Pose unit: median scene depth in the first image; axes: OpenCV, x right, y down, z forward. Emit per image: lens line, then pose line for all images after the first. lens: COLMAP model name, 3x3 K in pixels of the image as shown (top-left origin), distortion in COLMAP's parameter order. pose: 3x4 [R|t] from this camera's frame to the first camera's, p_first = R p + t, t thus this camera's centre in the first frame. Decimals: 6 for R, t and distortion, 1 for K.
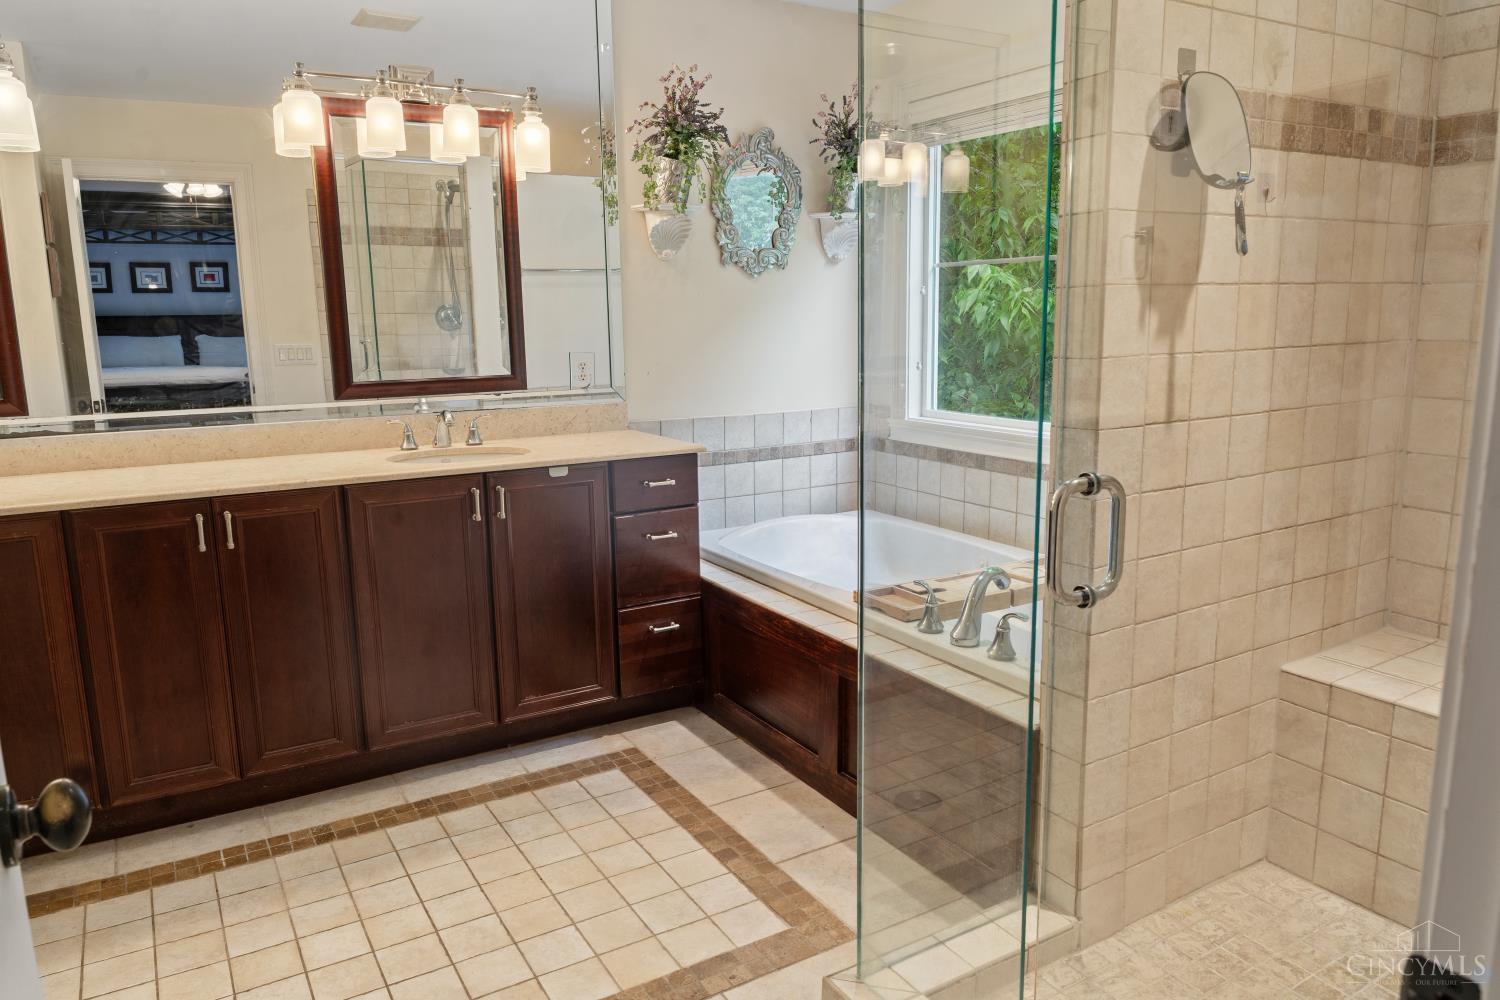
lens RADIAL K [[1035.6, 0, 750.0], [0, 1035.6, 500.0], [0, 0, 1]] dist [-0.003602, -0.004730]
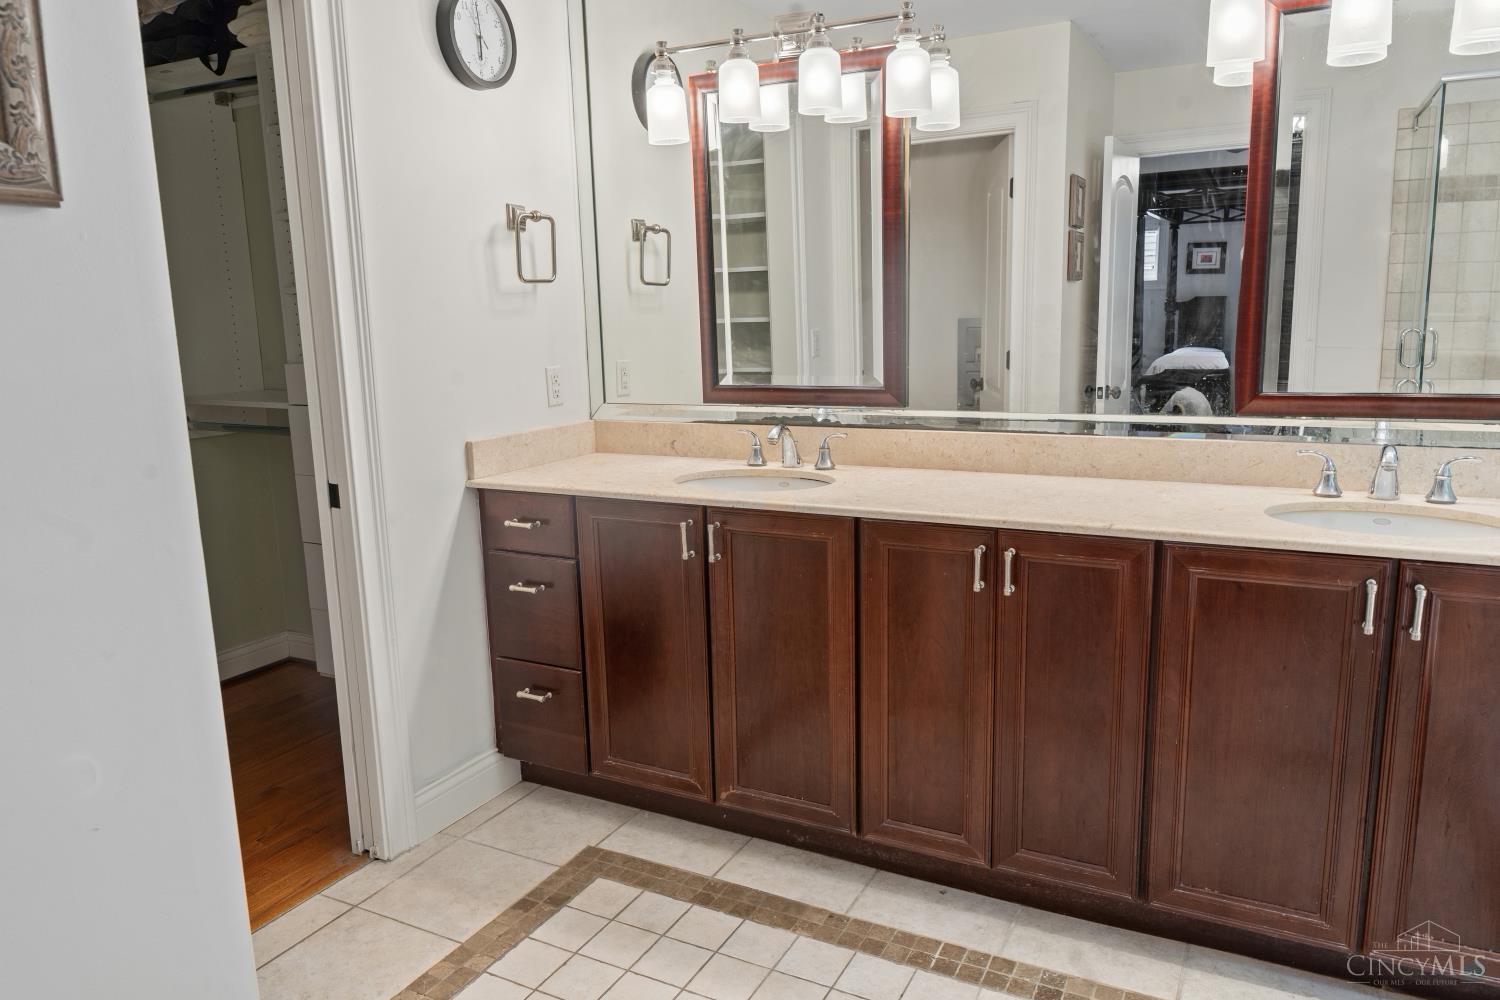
lens RADIAL K [[1035.6, 0, 750.0], [0, 1035.6, 500.0], [0, 0, 1]] dist [-0.003602, -0.004730]
pose [[0.518944, 0.152545, -0.841087, 0.054549], [-0.137532, 0.986029, 0.093977, -0.067954], [0.843672, 0.066908, 0.532674, 0.371328]]
